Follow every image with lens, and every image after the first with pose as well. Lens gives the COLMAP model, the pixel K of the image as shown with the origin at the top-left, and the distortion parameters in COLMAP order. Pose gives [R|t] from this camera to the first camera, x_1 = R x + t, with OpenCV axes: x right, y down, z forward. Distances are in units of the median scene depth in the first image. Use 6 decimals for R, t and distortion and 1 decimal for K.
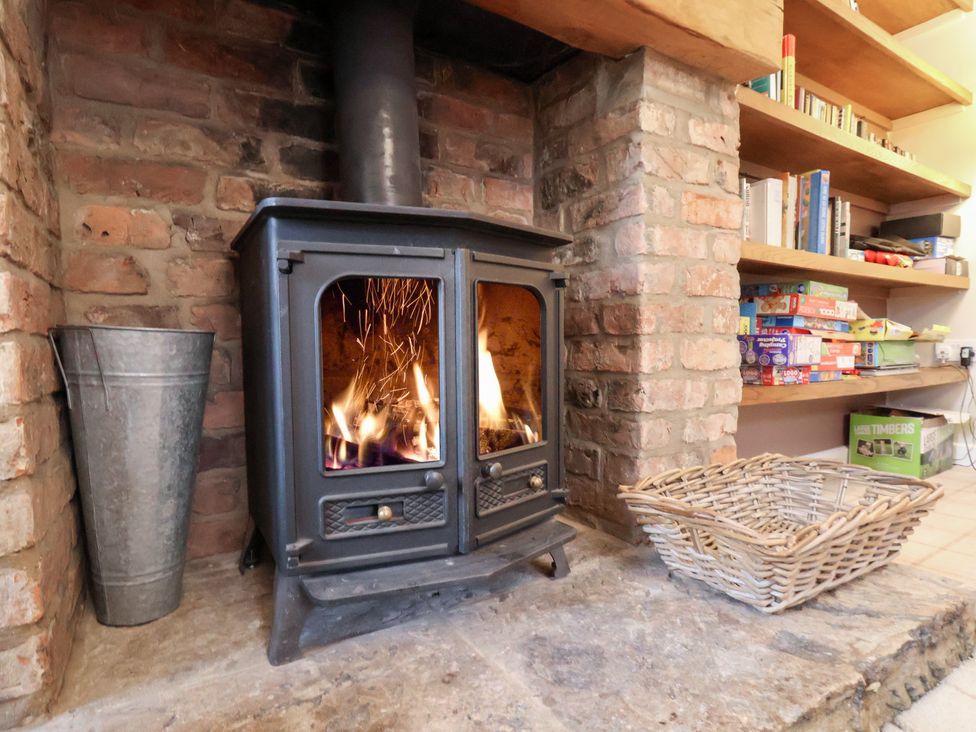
lens RADIAL K [[519.7, 0, 484.4], [0, 519.7, 372.7], [0, 0, 1]] dist [0.000111, -0.002311]
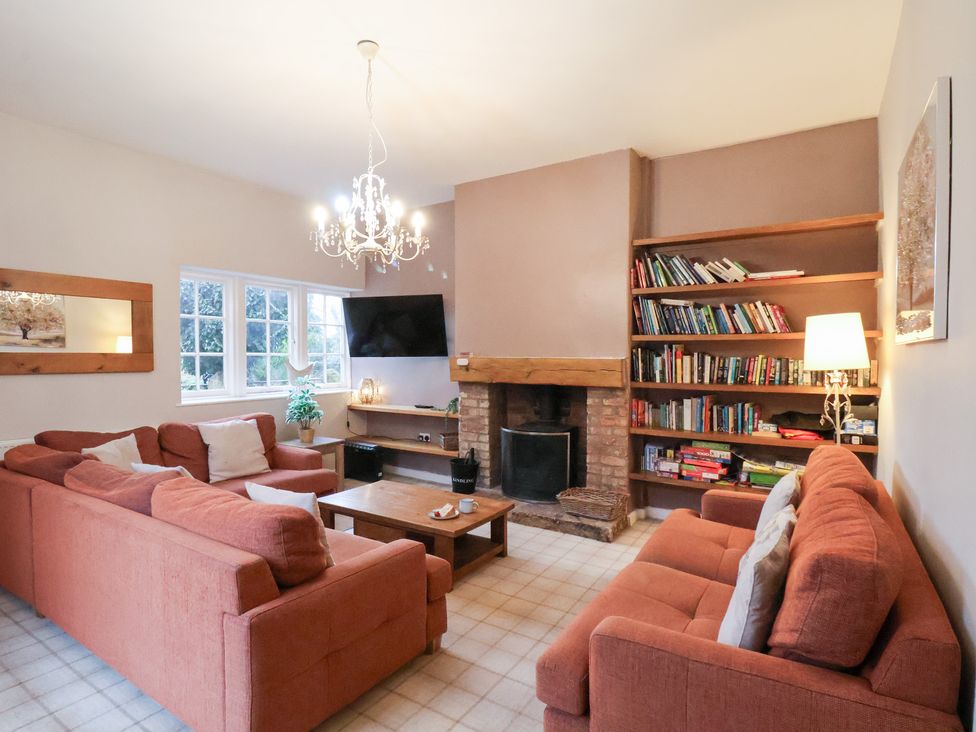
lens RADIAL K [[519.7, 0, 488.0], [0, 519.7, 368.2], [0, 0, 1]] dist [0.000111, -0.002311]
pose [[0.441172, 0.035037, -0.896738, 3.367688], [-0.053824, 0.998472, 0.012532, -0.699272], [0.895807, 0.042738, 0.442383, -1.438746]]
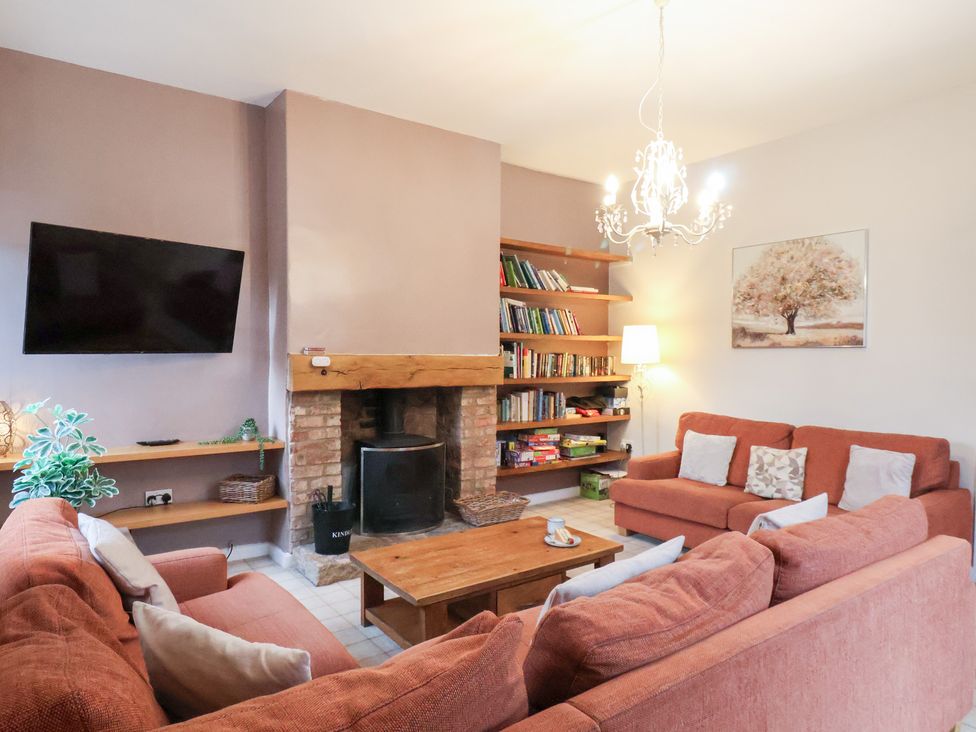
lens RADIAL K [[626.1, 0, 493.7], [0, 626.1, 363.4], [0, 0, 1]] dist [-0.003392, -0.001614]
pose [[0.995121, 0.018555, 0.096899, 0.079383], [-0.015311, 0.999300, -0.034120, -0.571435], [-0.097464, 0.032470, 0.994709, -3.282856]]
